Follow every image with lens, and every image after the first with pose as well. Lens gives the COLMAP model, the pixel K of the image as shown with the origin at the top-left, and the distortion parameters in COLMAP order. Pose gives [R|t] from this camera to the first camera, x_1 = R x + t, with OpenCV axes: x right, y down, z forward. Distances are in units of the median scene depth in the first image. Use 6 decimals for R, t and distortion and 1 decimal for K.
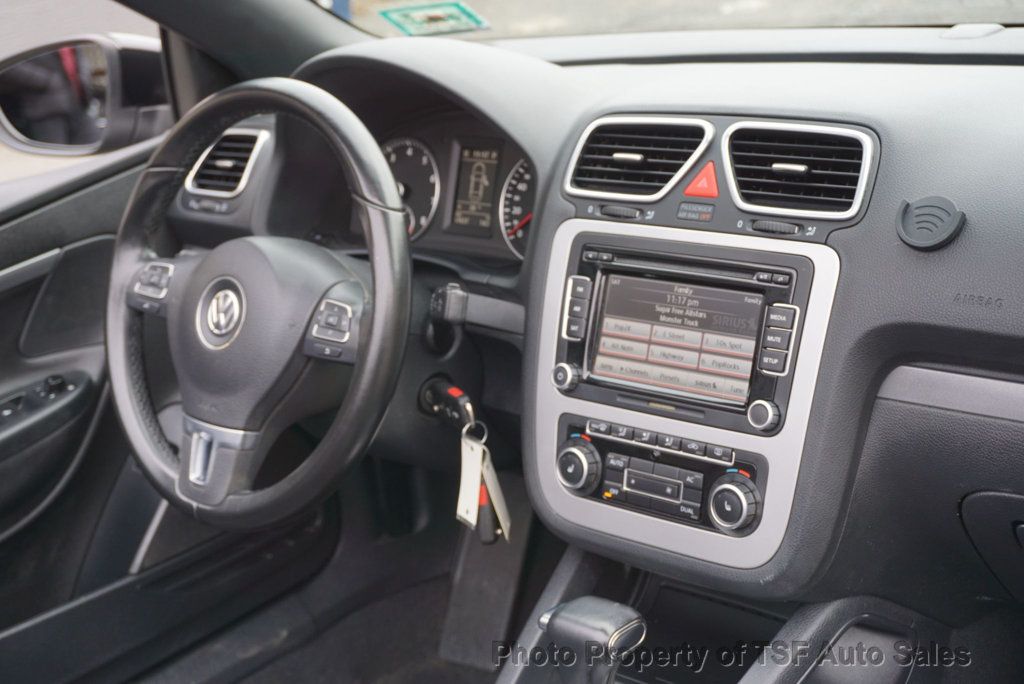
lens RADIAL K [[1515.7, 0, 512.9], [0, 1515.7, 361.0], [0, 0, 1]] dist [0.000413, 0.000617]
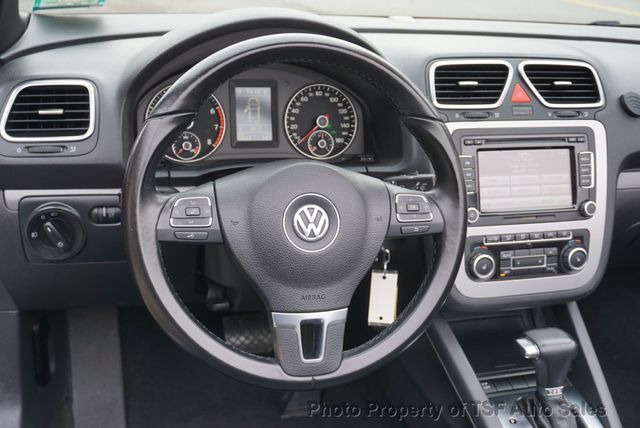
lens RADIAL K [[714.4, 0, 320.0], [0, 714.4, 214.0], [0, 0, 1]] dist [0.016688, -0.016881]
pose [[0.517447, -0.191211, 0.834079, -0.750569], [0.162304, 0.978952, 0.123732, -0.122625], [-0.840182, 0.071349, 0.537590, 0.747244]]
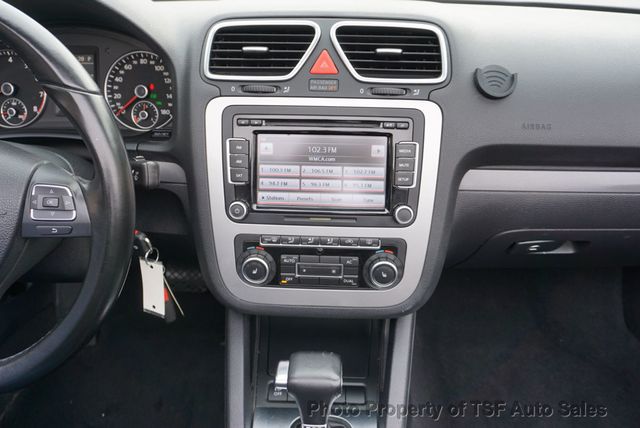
lens RADIAL K [[471.3, 0, 320.0], [0, 471.3, 214.0], [0, 0, 1]] dist [-0.030872, 0.004634]
pose [[0.770004, -0.221877, 0.598217, -0.180621], [0.121905, 0.971476, 0.203406, -0.070115], [-0.626285, -0.083698, 0.775088, 0.638336]]
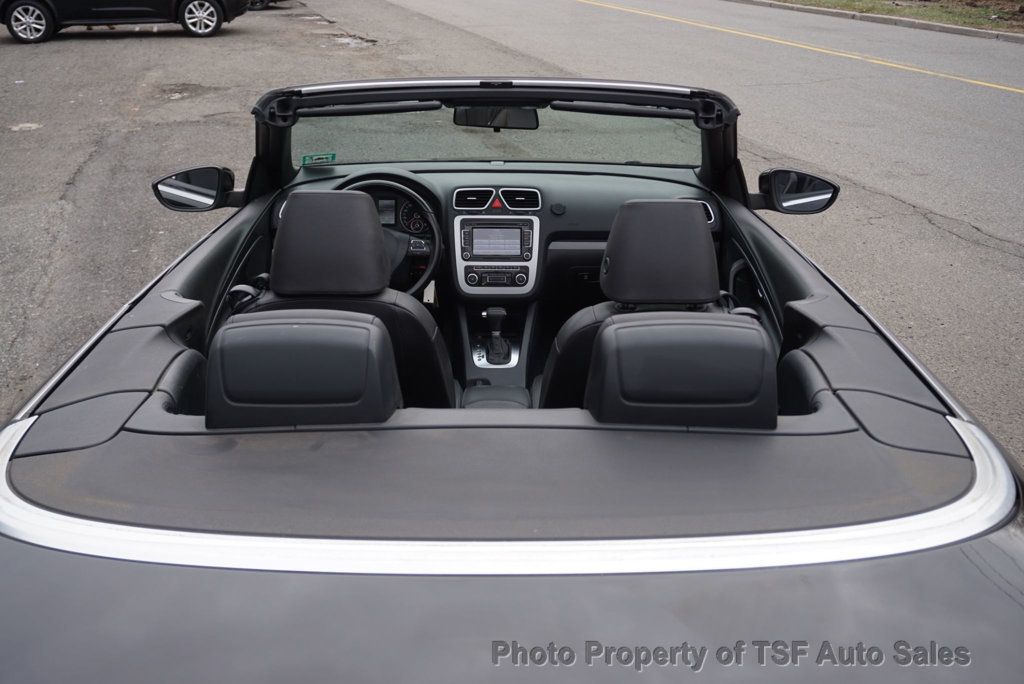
lens RADIAL K [[1013.7, 0, 512.0], [0, 1013.7, 342.0], [0, 0, 1]] dist [-0.011616, 0.009807]
pose [[0.727794, -0.134243, 0.672529, -1.725071], [0.138065, 0.989257, 0.048055, 0.124308], [-0.671755, 0.057878, 0.738509, -1.016426]]
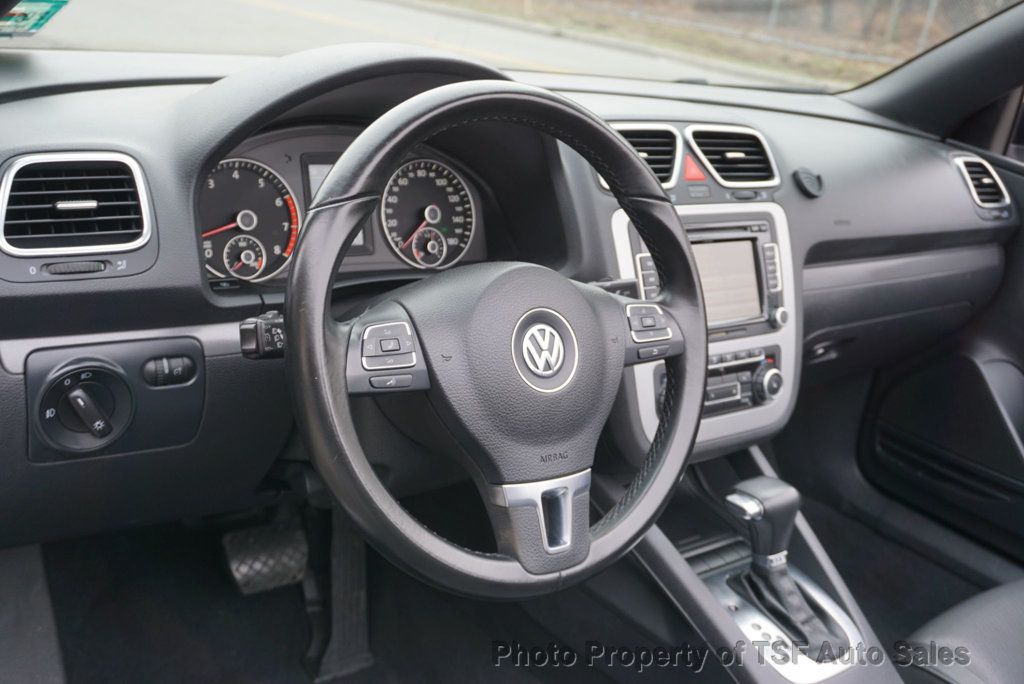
lens RADIAL K [[1101.4, 0, 512.0], [0, 1101.4, 342.0], [0, 0, 1]] dist [0.001997, 0.014830]
pose [[0.164459, -0.191067, 0.967702, -0.893911], [0.184860, 0.969647, 0.160035, -0.156836], [-0.968907, 0.152570, 0.194788, 0.988004]]
